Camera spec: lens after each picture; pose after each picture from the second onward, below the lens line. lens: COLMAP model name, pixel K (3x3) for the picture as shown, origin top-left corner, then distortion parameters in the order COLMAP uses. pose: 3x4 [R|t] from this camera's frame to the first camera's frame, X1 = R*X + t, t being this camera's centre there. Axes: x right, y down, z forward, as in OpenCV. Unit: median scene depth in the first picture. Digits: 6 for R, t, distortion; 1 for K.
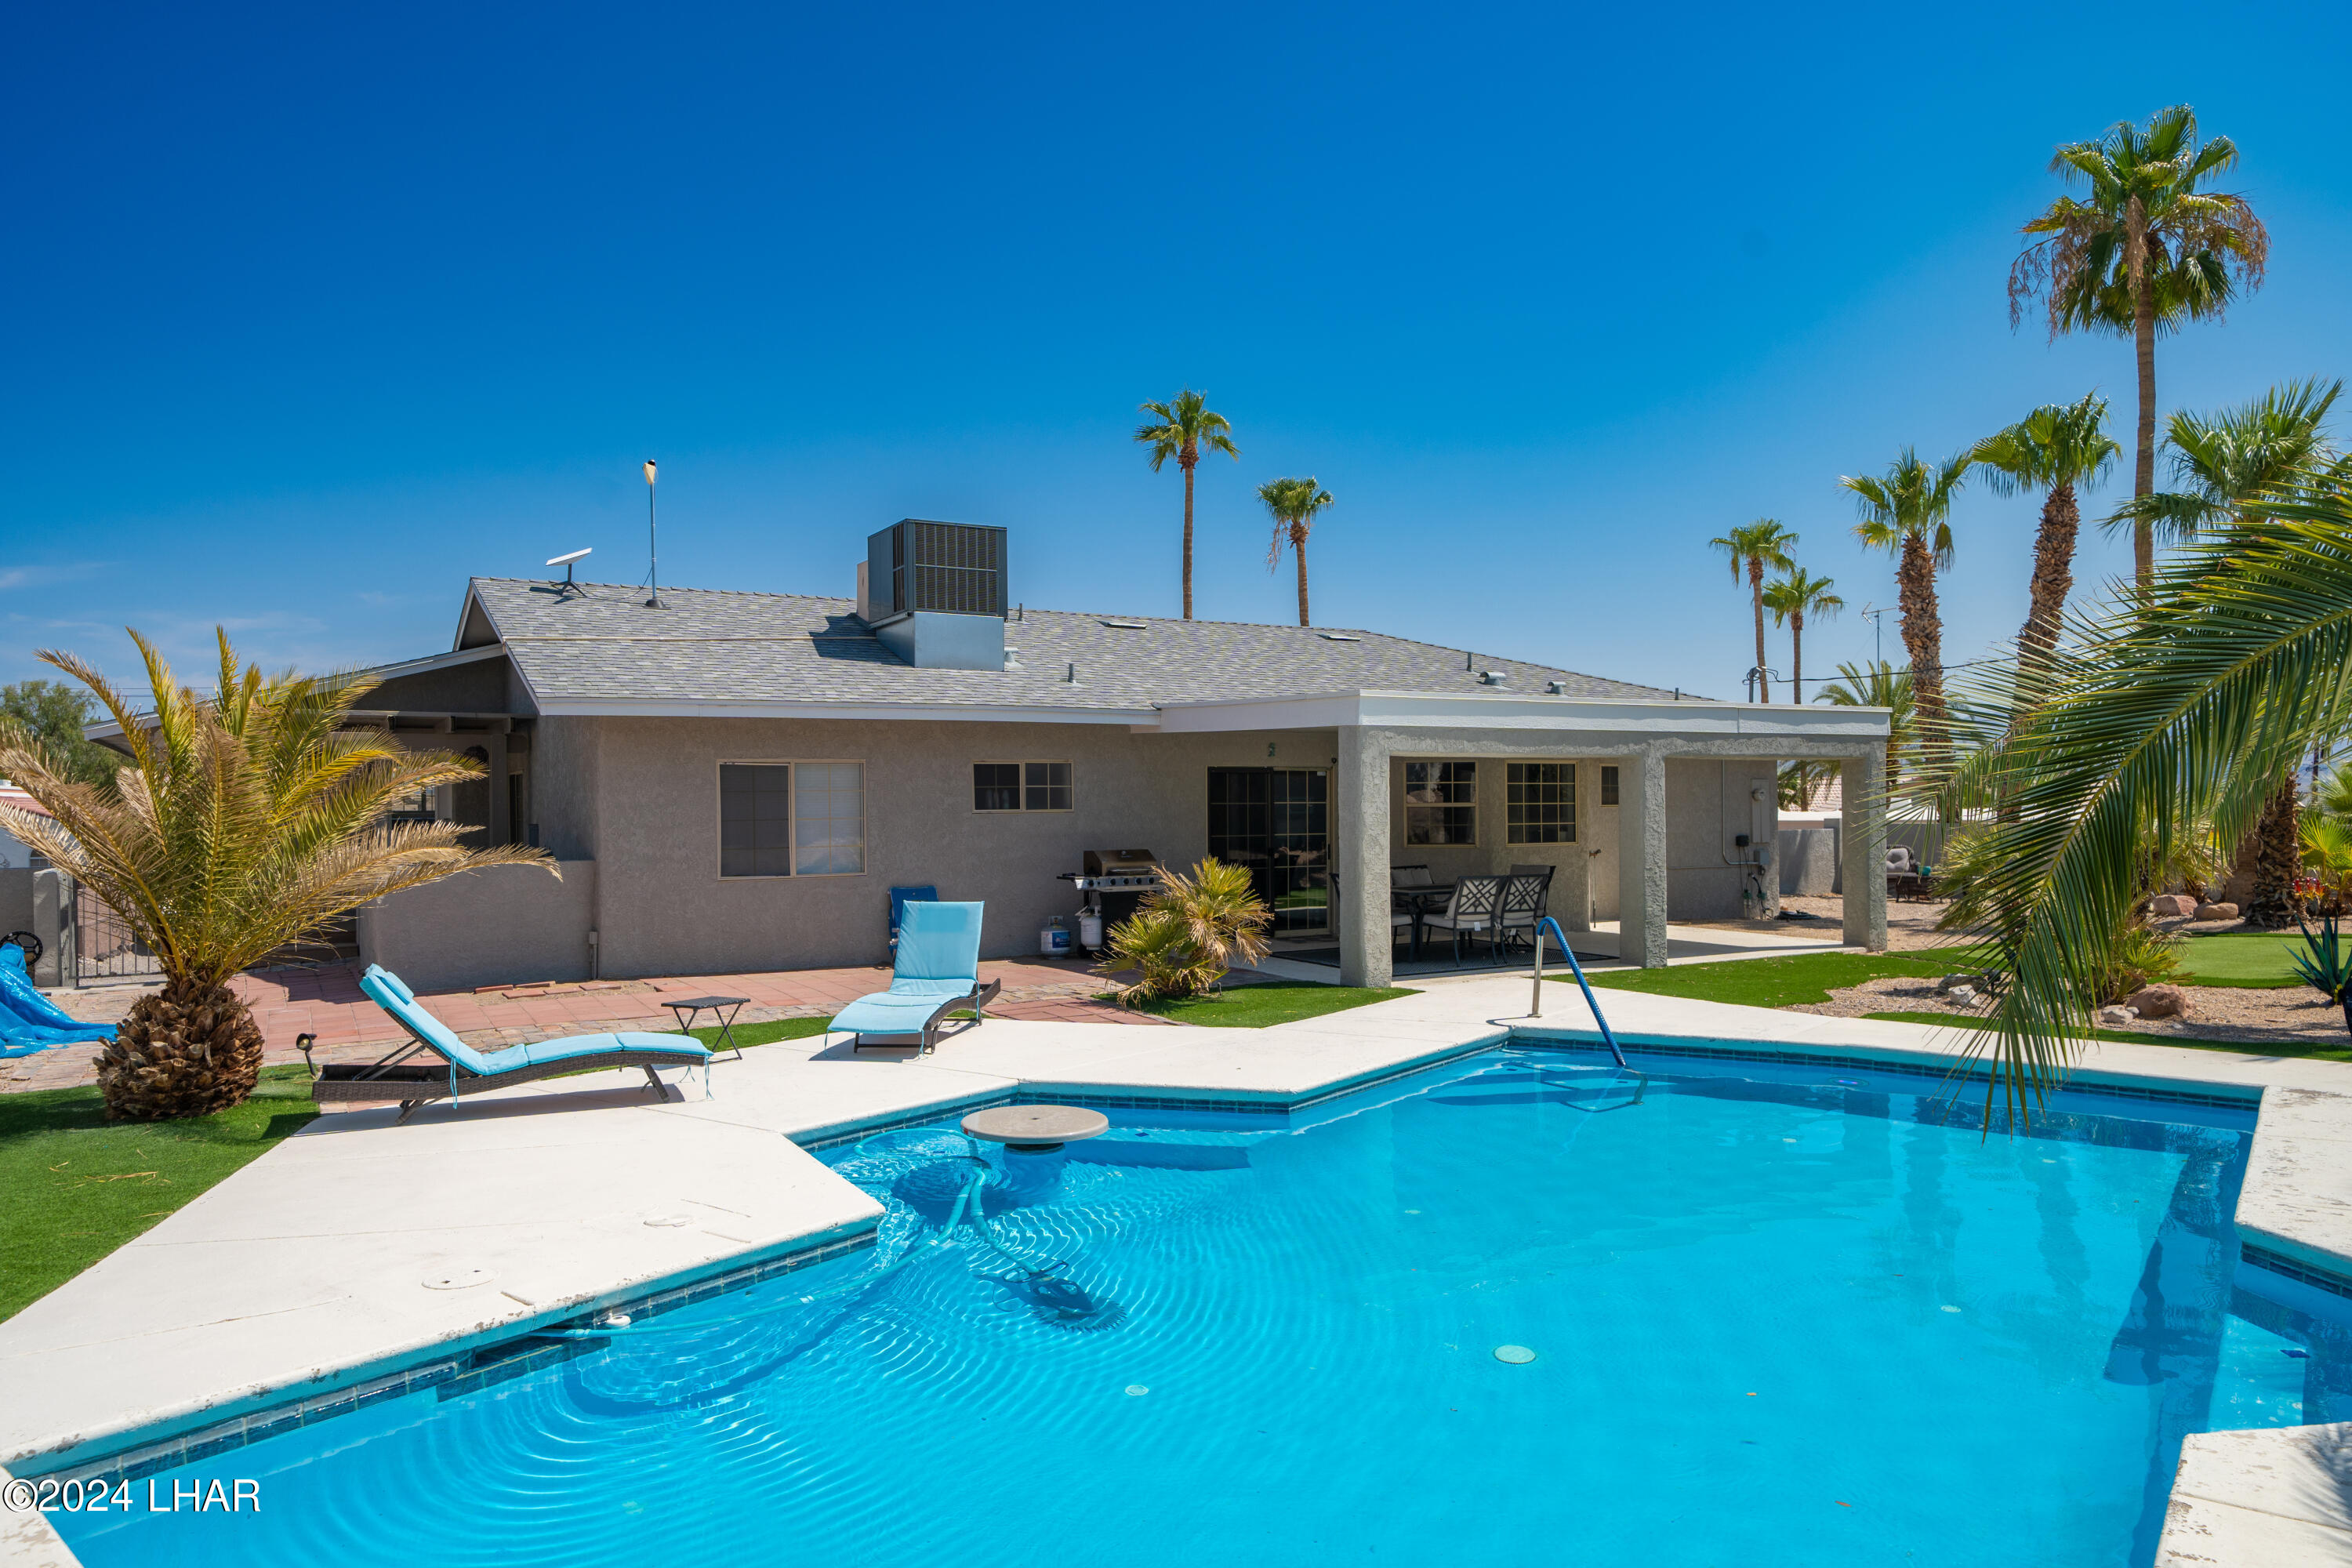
lens RADIAL K [[1556.0, 0, 1181.5], [0, 1556.0, 800.5], [0, 0, 1]] dist [0.003610, 0.002958]
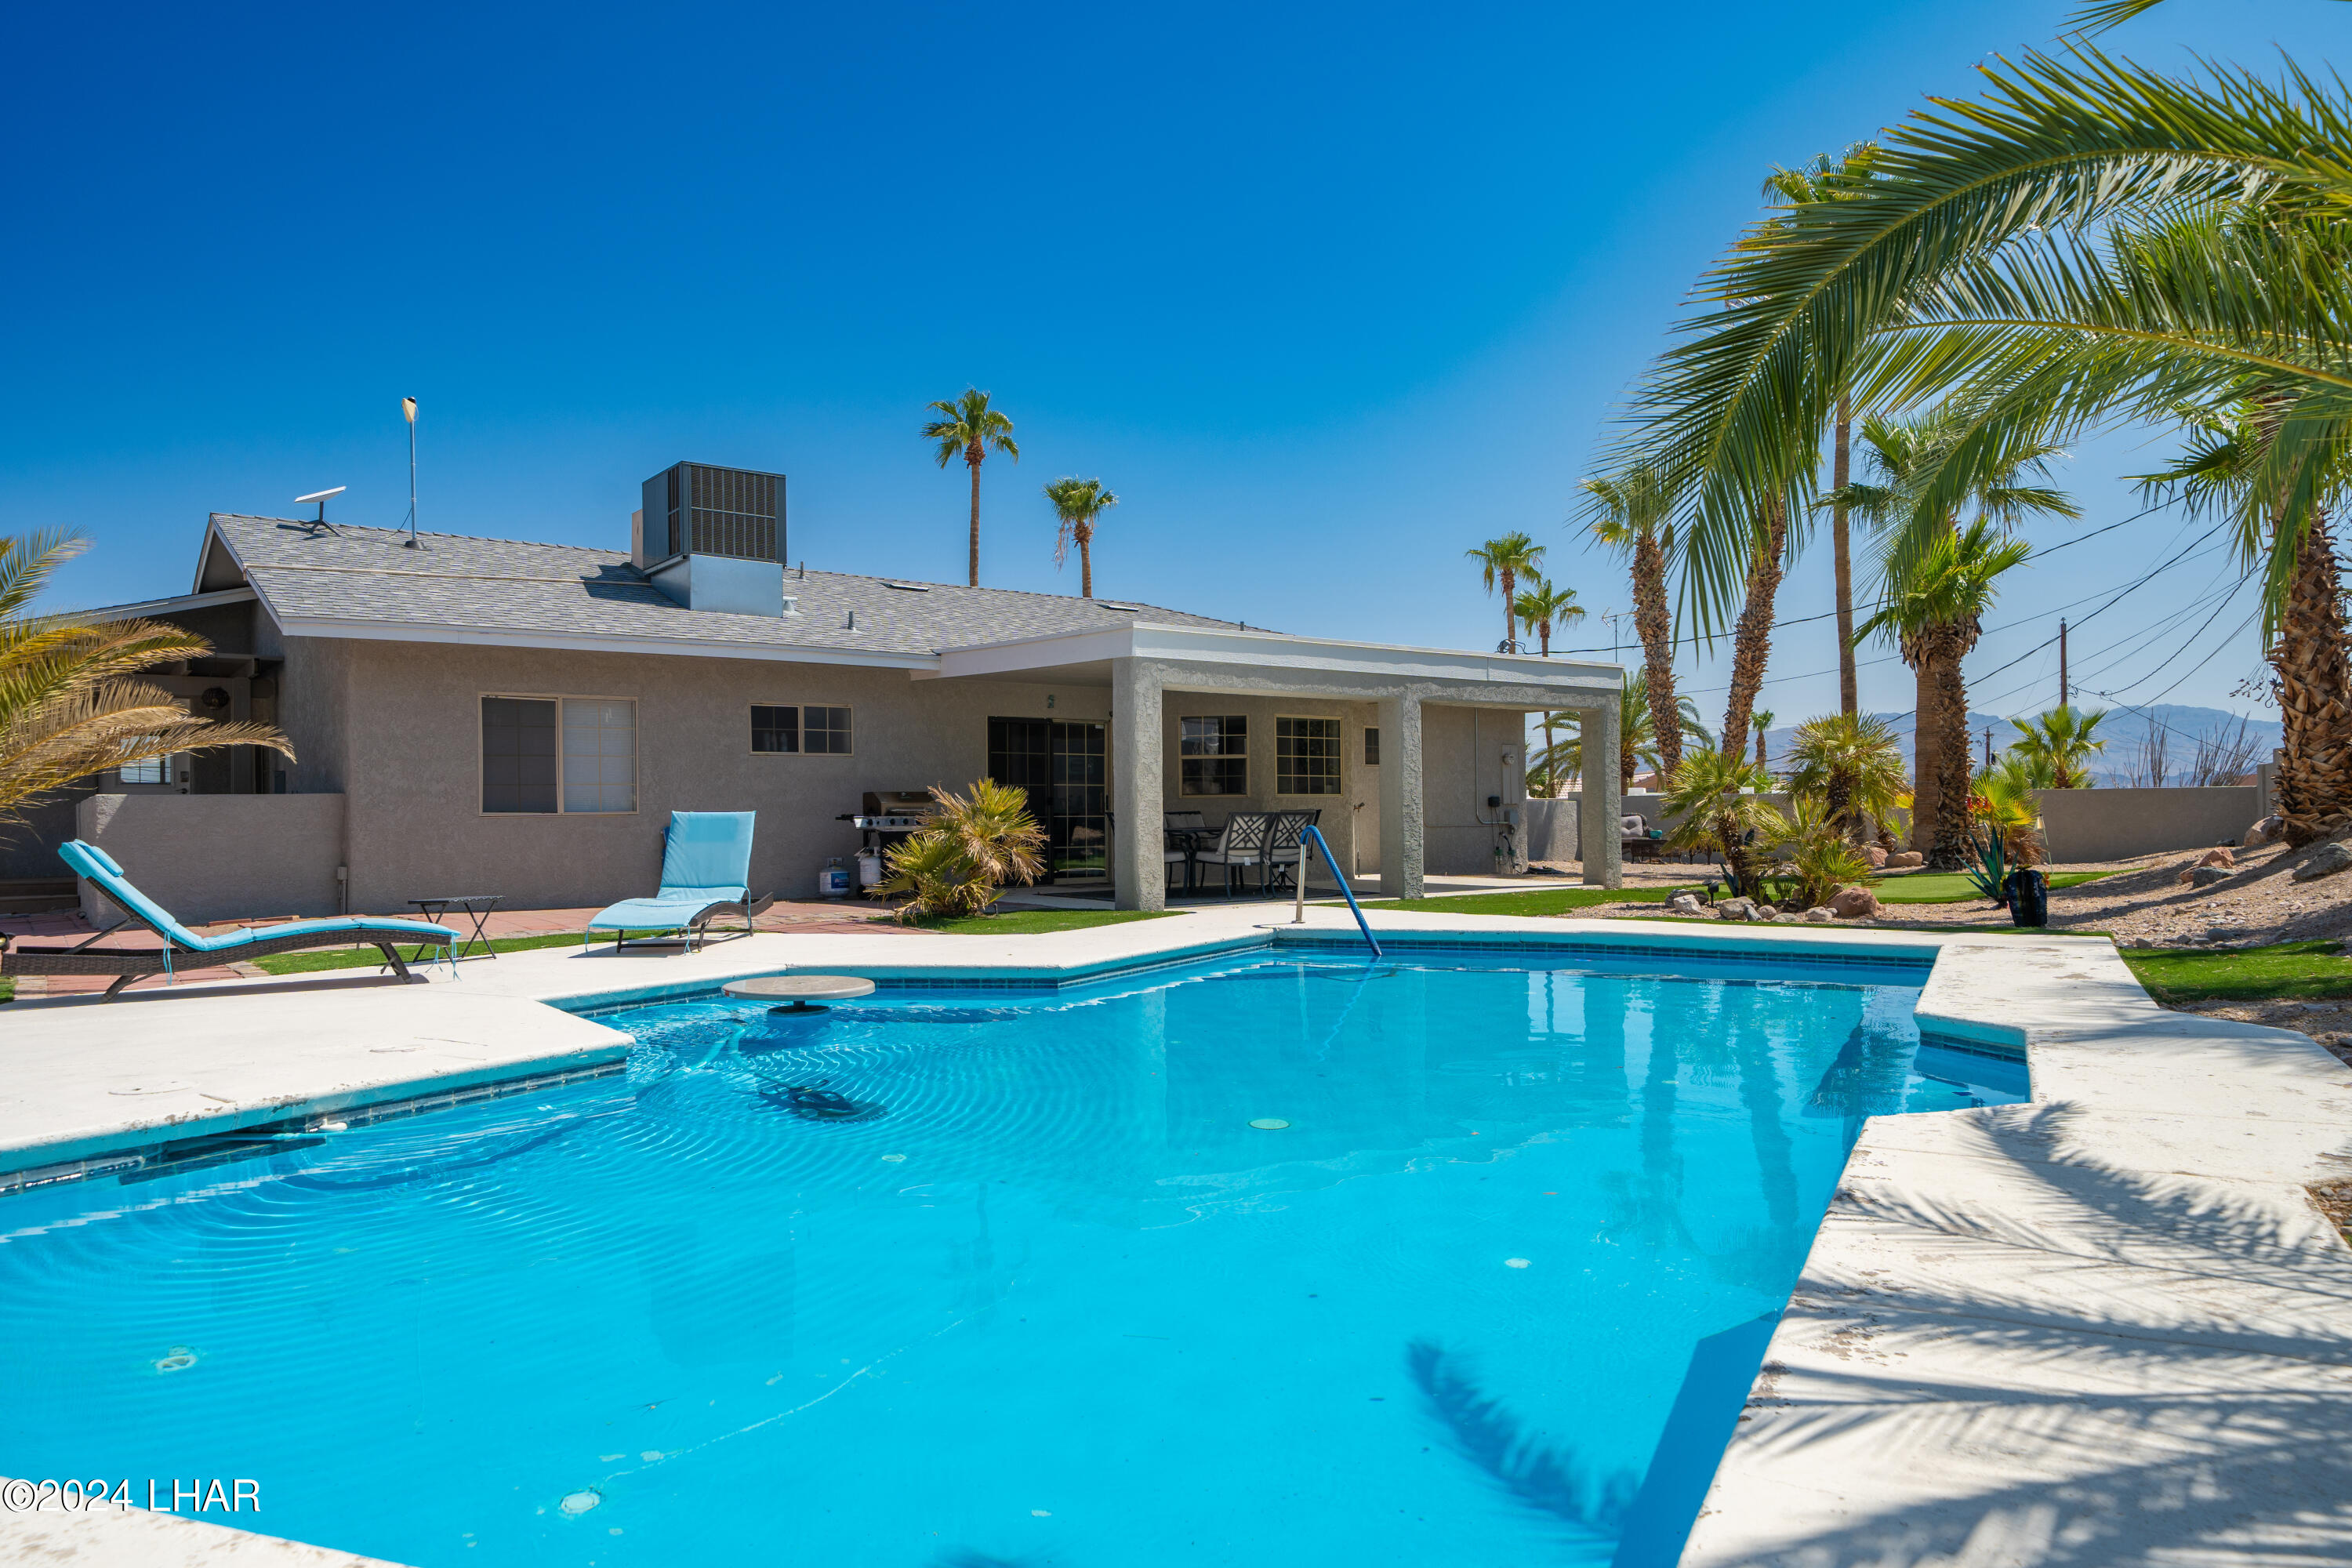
lens RADIAL K [[1503.2, 0, 1173.7], [0, 1503.2, 800.4], [0, 0, 1]] dist [0.004891, -0.000667]
pose [[0.991175, -0.000784, 0.132558, 0.007547], [0.002154, 0.999946, -0.010197, 0.048349], [-0.132543, 0.010392, 0.991123, 0.007941]]
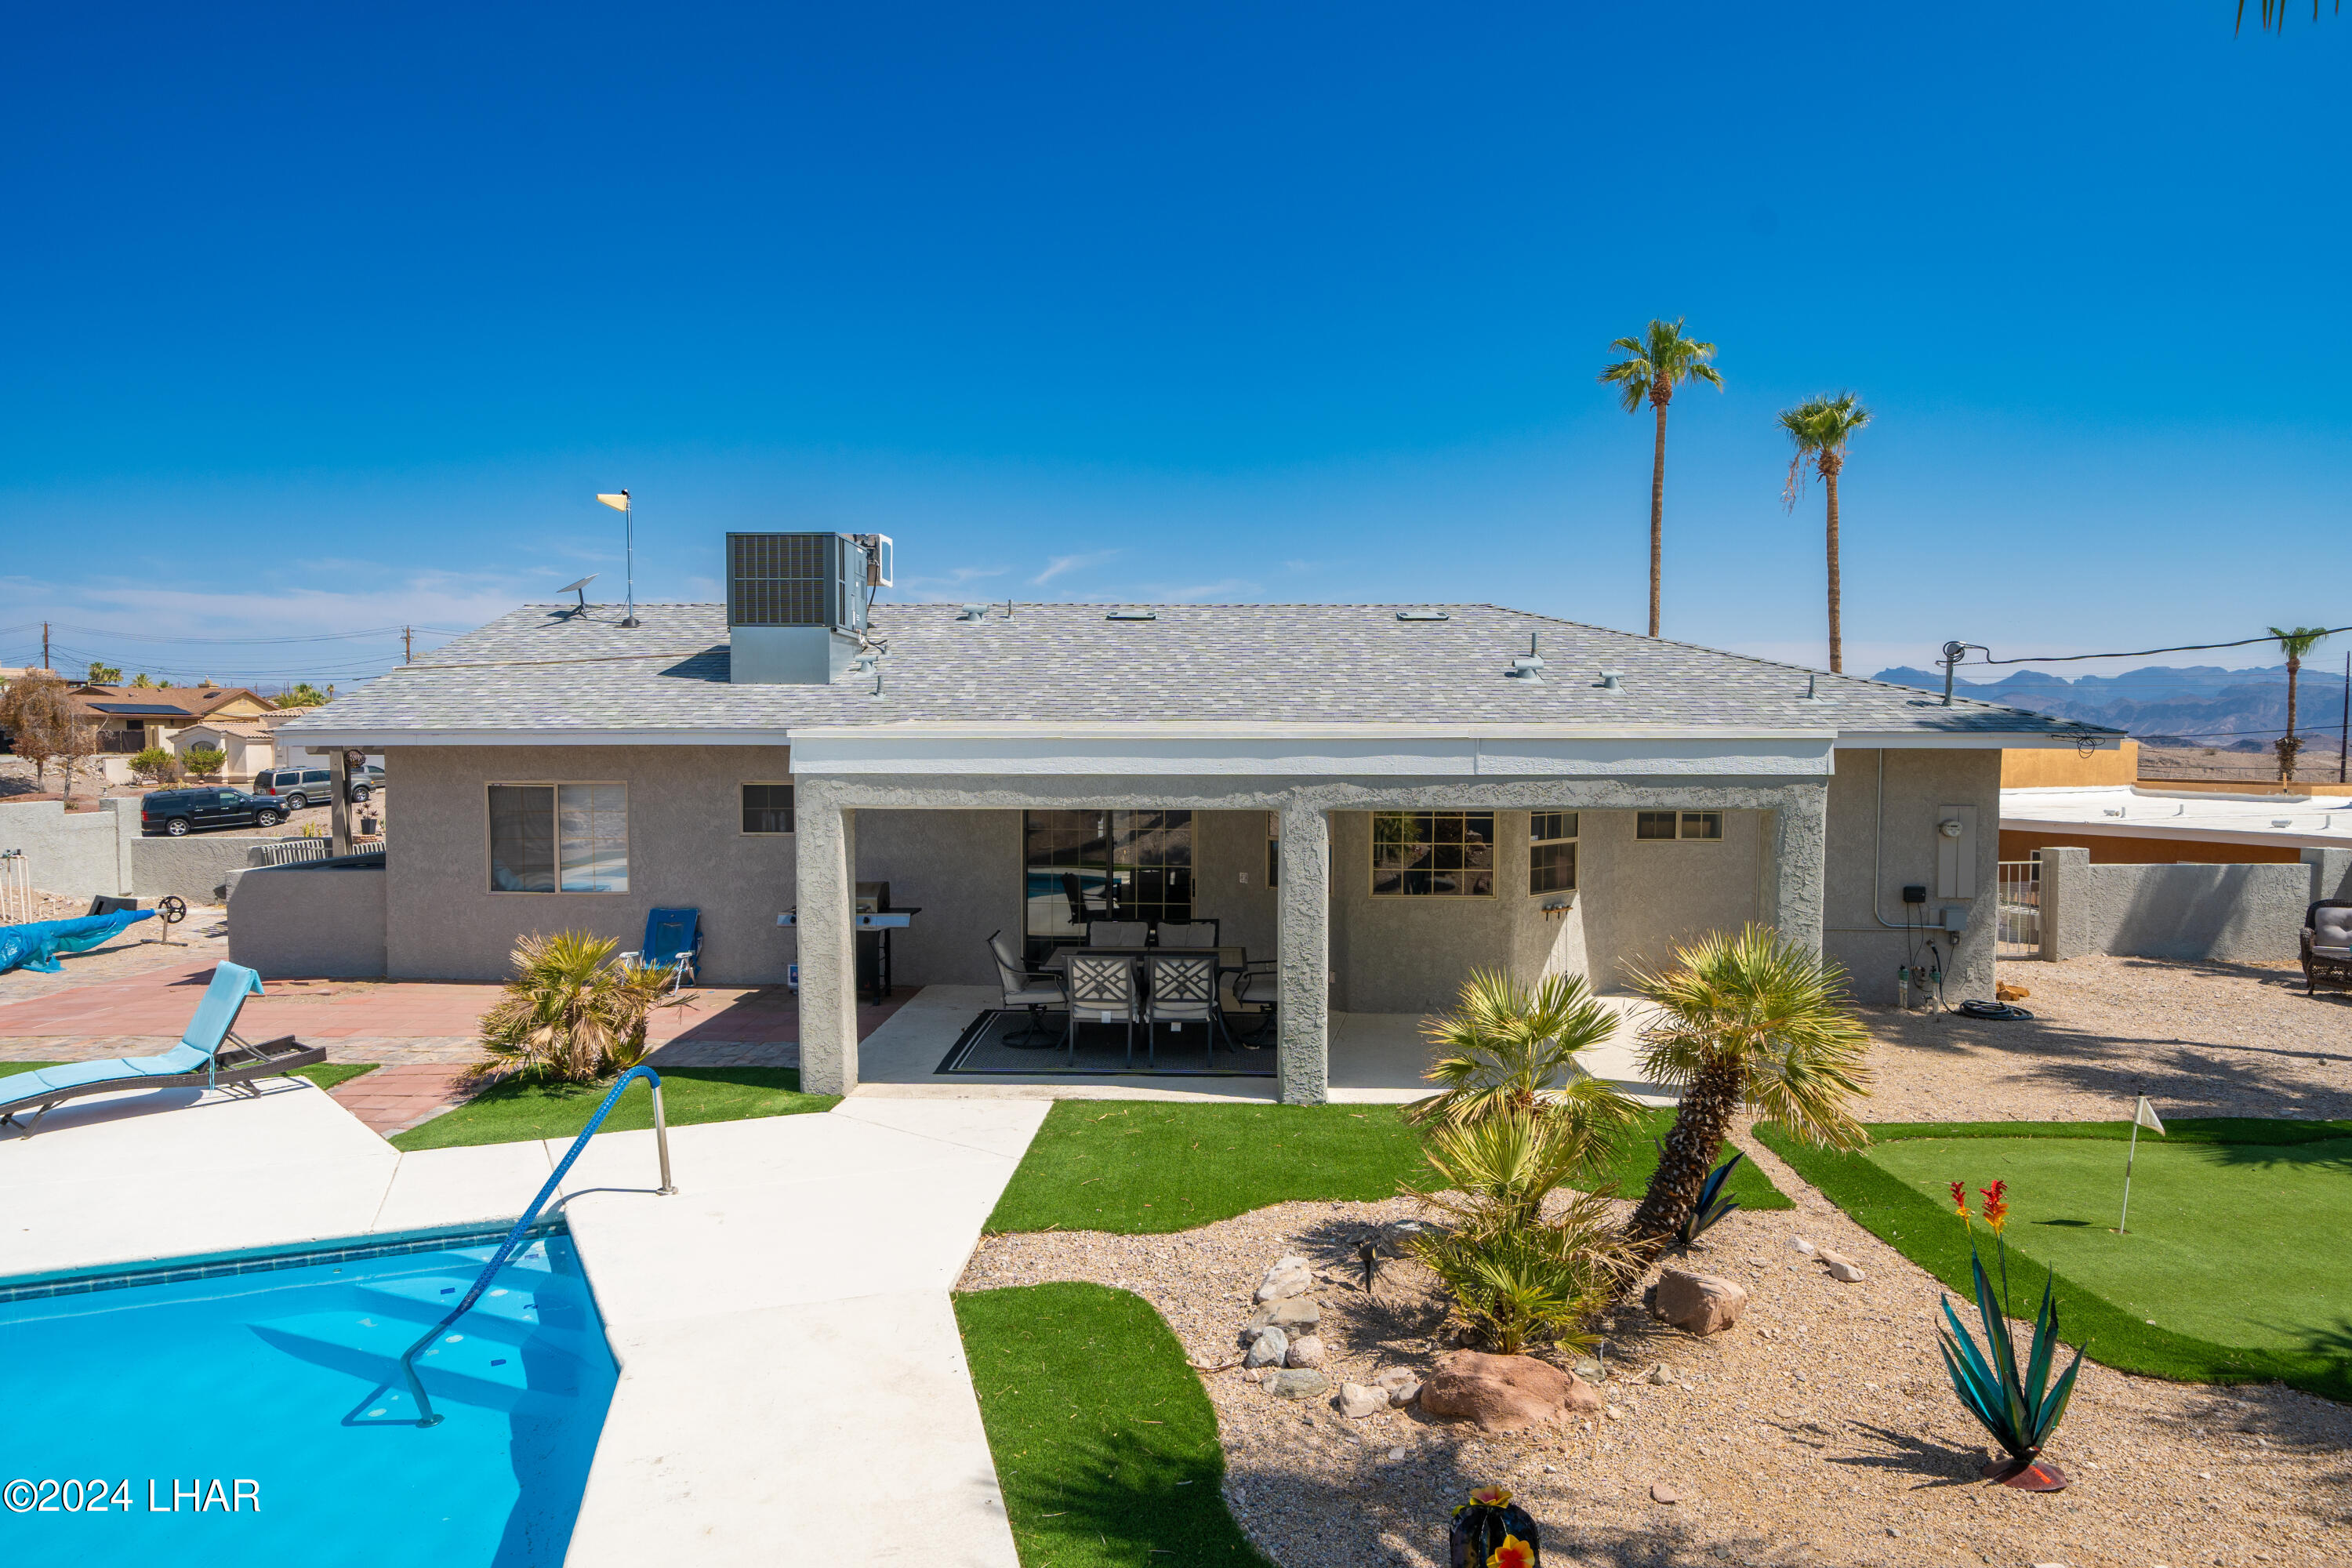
lens RADIAL K [[1401.9, 0, 1178.3], [0, 1401.9, 793.4], [0, 0, 1]] dist [0.004107, 0.001245]
pose [[0.845983, 0.032409, -0.532224, 0.571361], [-0.009240, 0.998892, 0.046140, -0.062066], [0.533129, -0.034116, 0.845346, 0.409467]]
